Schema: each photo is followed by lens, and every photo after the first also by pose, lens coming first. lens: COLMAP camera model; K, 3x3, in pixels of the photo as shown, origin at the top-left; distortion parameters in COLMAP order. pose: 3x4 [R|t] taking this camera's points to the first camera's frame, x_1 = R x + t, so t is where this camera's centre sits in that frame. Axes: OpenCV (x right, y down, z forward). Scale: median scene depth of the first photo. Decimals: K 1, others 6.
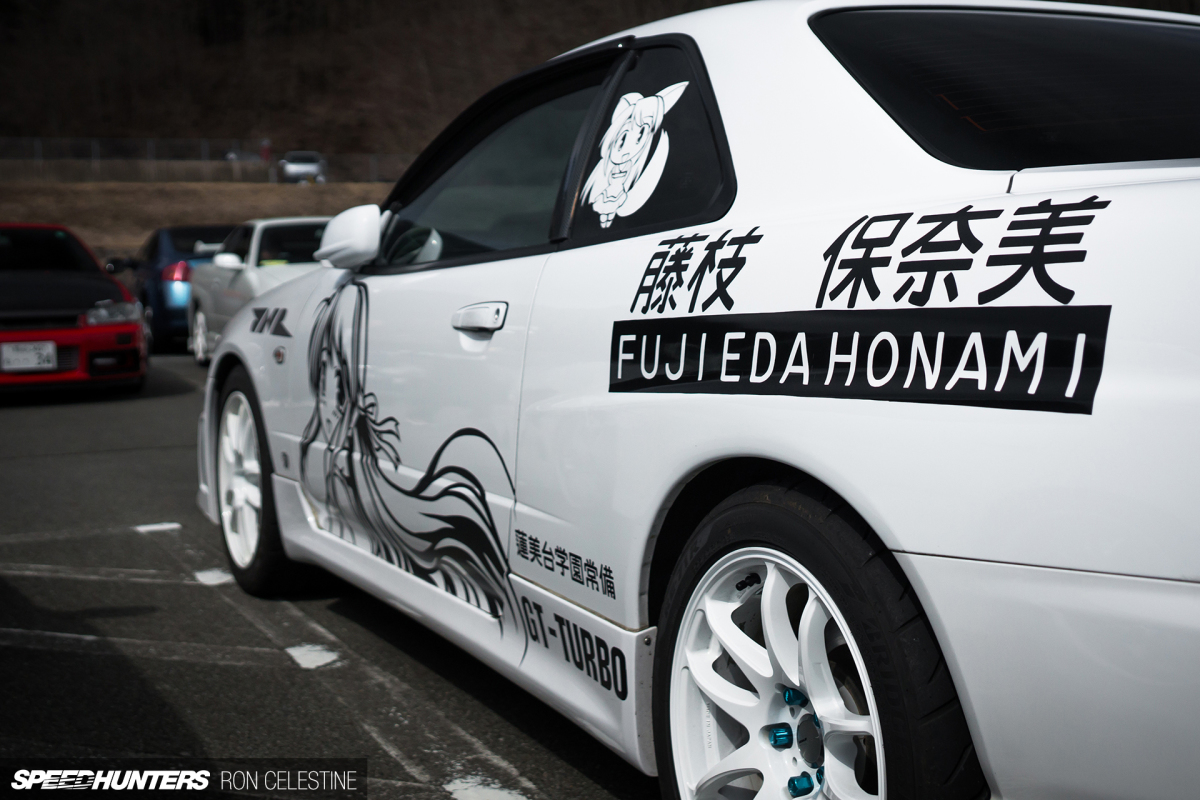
lens RADIAL K [[1546.6, 0, 600.1], [0, 1546.6, 400.8], [0, 0, 1]] dist [-0.005076, 0.000000]
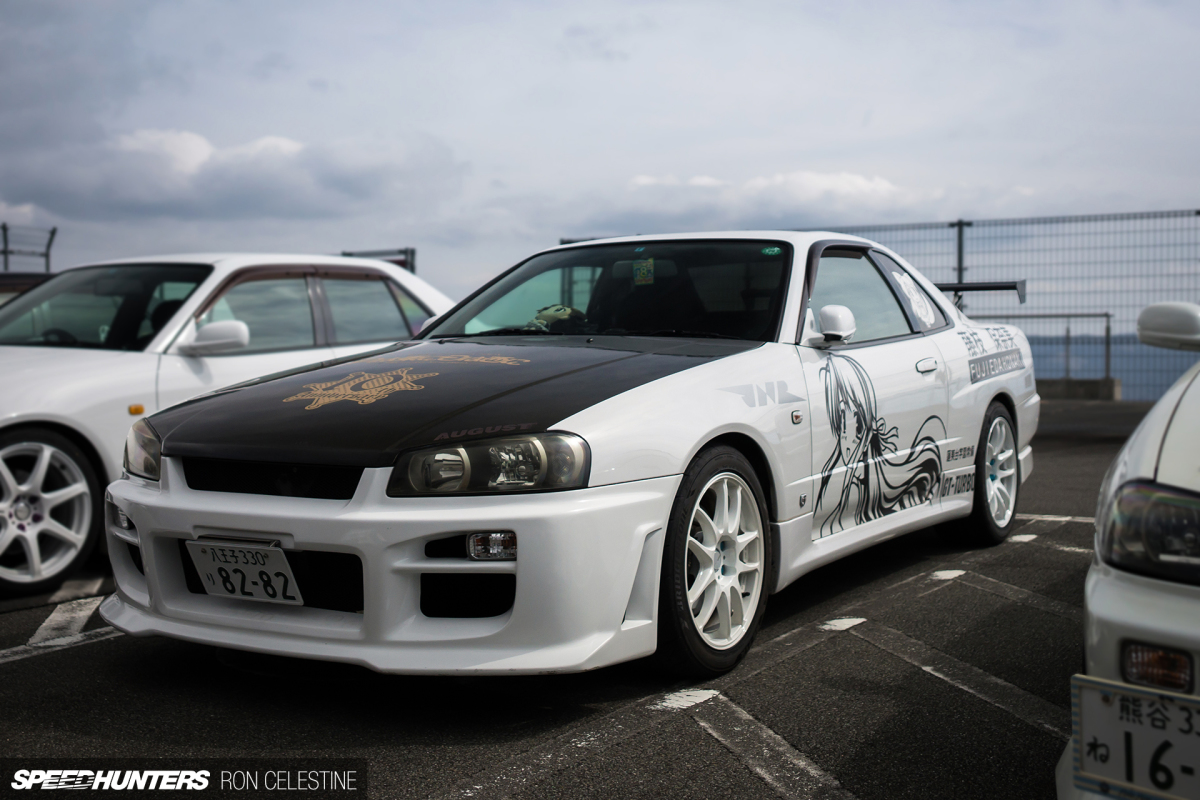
lens RADIAL K [[1470.8, 0, 600.9], [0, 1470.8, 402.9], [0, 0, 1]] dist [-0.143794, 0.000000]
pose [[-0.541922, -0.016560, 0.840266, -1.283340], [0.097450, 0.991824, 0.082396, -0.177159], [-0.834760, 0.126536, -0.535877, 2.041053]]
